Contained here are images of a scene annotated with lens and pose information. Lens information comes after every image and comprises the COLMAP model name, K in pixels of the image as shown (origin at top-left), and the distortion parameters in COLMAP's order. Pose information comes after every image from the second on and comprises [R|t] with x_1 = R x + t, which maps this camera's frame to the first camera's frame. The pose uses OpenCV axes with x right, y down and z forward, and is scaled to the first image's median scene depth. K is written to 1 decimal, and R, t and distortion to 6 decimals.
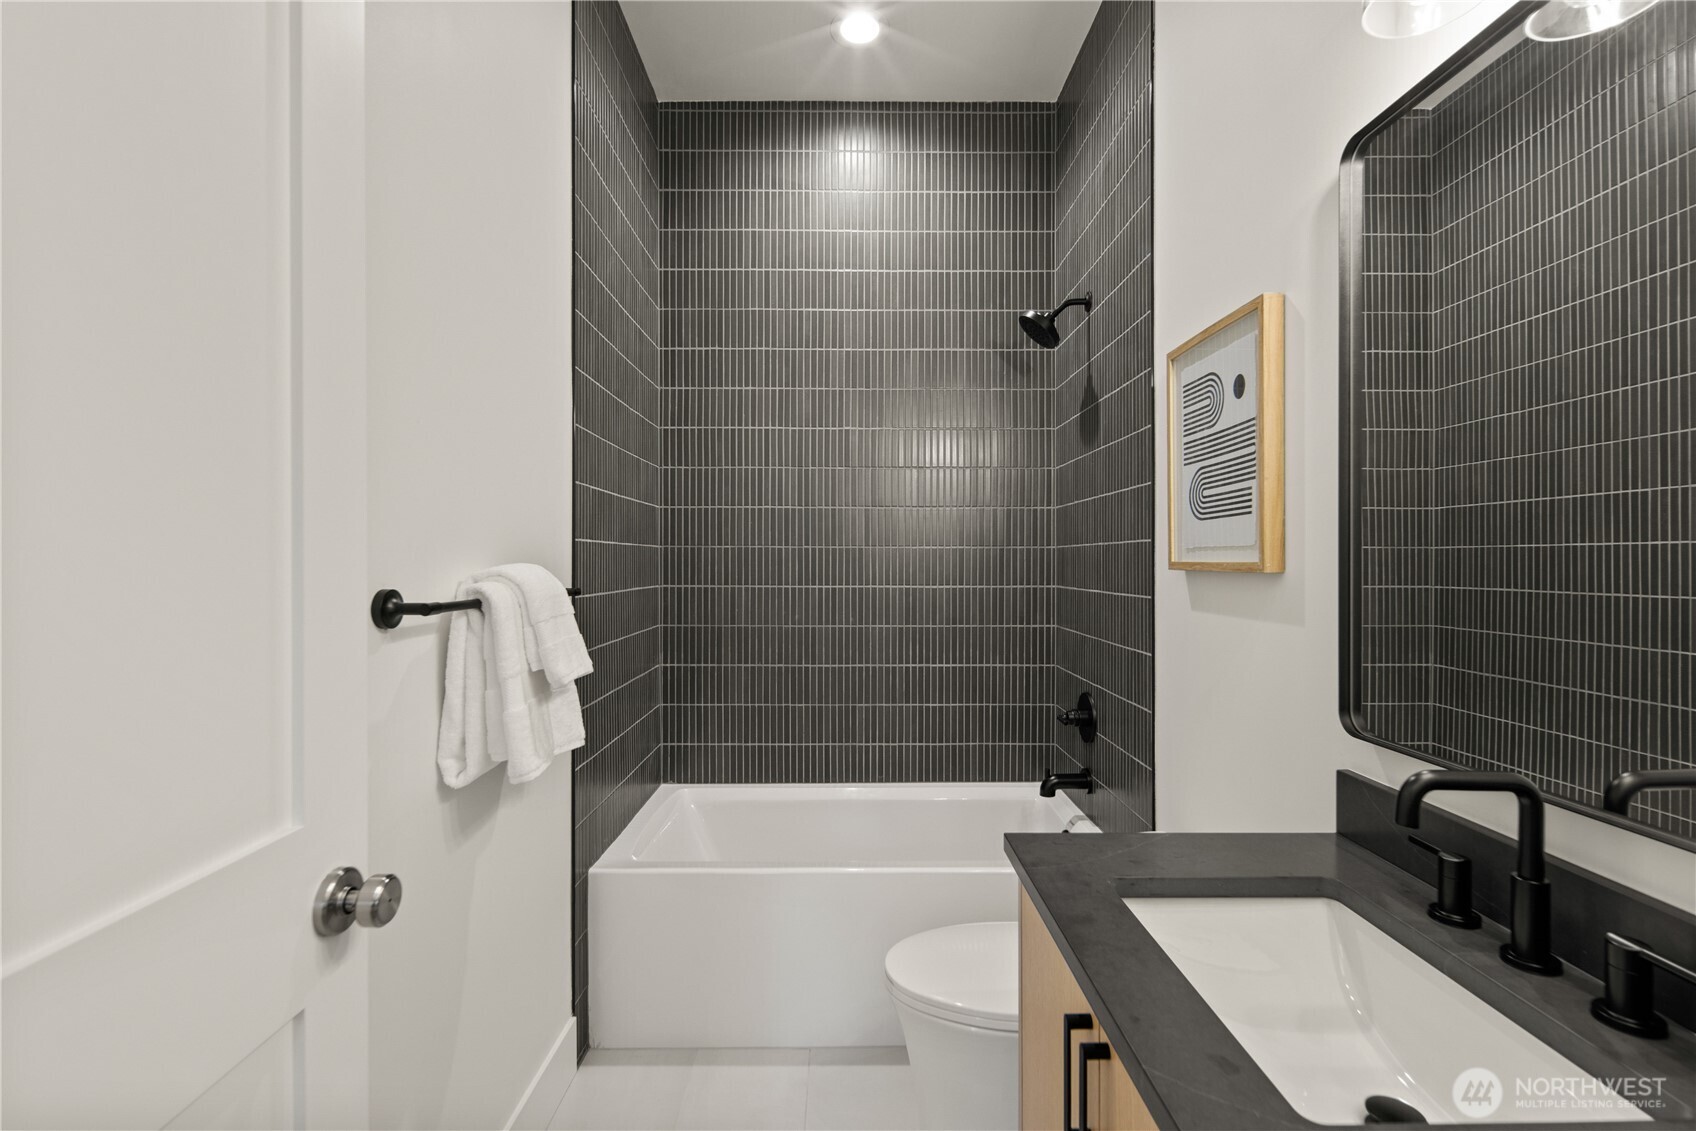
lens RADIAL K [[739.1, 0, 847.0], [0, 739.1, 559.7], [0, 0, 1]] dist [0.005491, -0.001794]
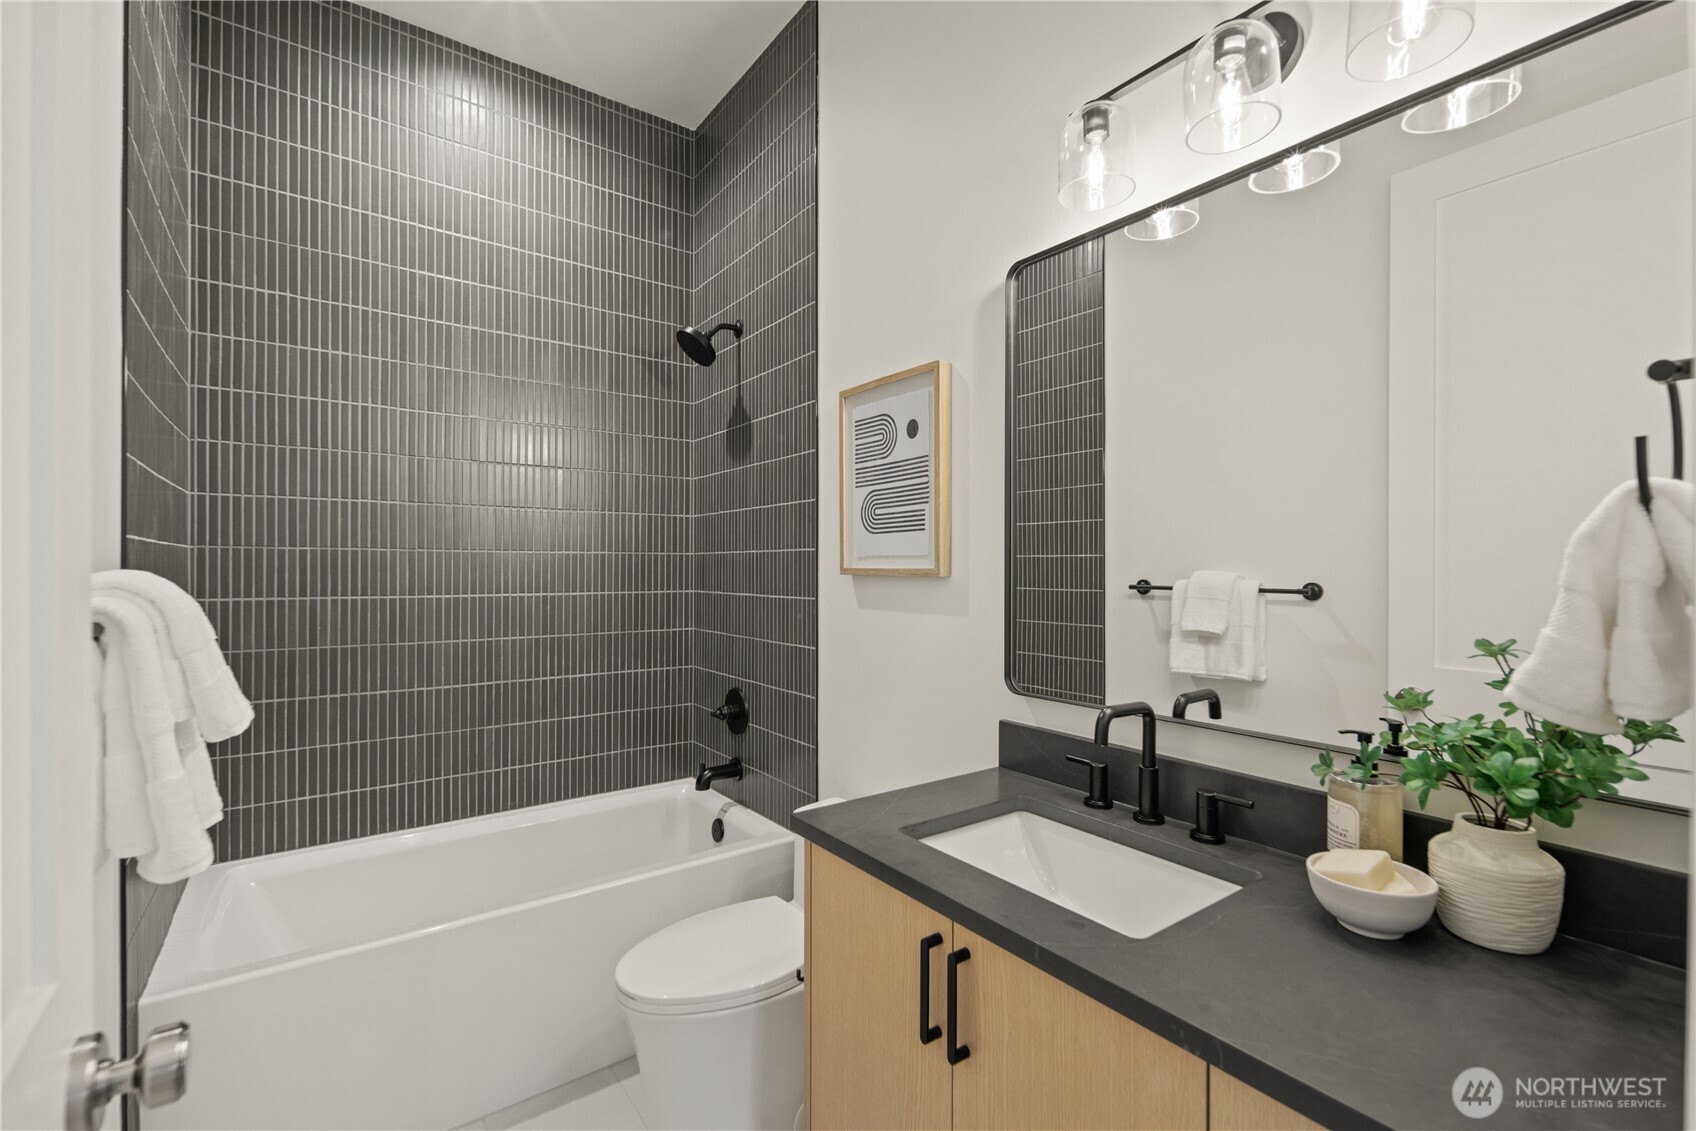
lens RADIAL K [[739.1, 0, 834.9], [0, 739.1, 565.3], [0, 0, 1]] dist [0.005491, -0.001794]
pose [[0.816261, 0.001898, 0.577680, -0.181336], [-0.001993, 0.999998, -0.000470, -0.000568], [-0.577679, -0.000768, 0.816263, 0.029712]]
